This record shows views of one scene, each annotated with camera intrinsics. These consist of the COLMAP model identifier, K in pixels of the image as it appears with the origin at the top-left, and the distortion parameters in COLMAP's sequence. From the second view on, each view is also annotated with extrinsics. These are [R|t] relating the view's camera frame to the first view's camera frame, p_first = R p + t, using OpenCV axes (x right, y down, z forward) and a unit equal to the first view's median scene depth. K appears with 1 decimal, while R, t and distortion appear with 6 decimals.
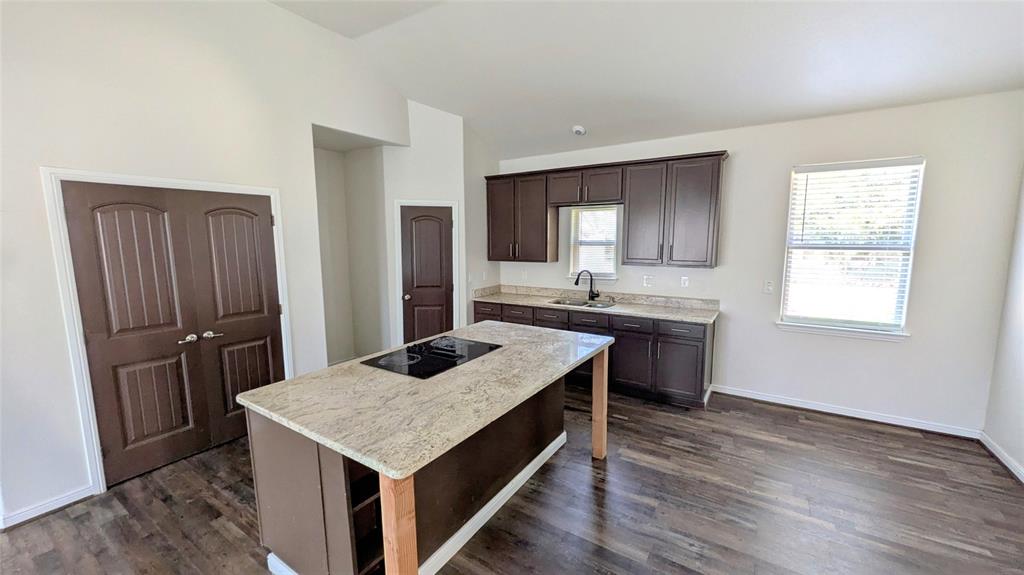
lens RADIAL K [[404.4, 0, 510.2], [0, 404.4, 291.5], [0, 0, 1]] dist [-0.001387, -0.000031]
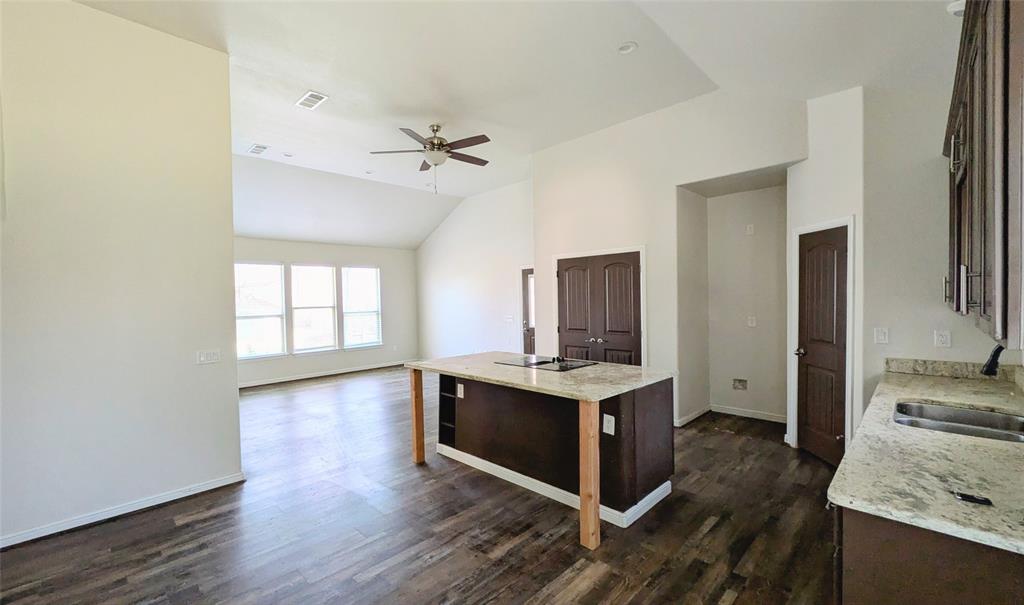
lens RADIAL K [[425.1, 0, 509.0], [0, 425.1, 296.7], [0, 0, 1]] dist [-0.000750, 0.000047]
pose [[-0.170611, 0.024351, -0.985037, 0.827293], [-0.107799, 0.993233, 0.043224, -0.086188], [0.979424, 0.113561, -0.166832, 0.705997]]
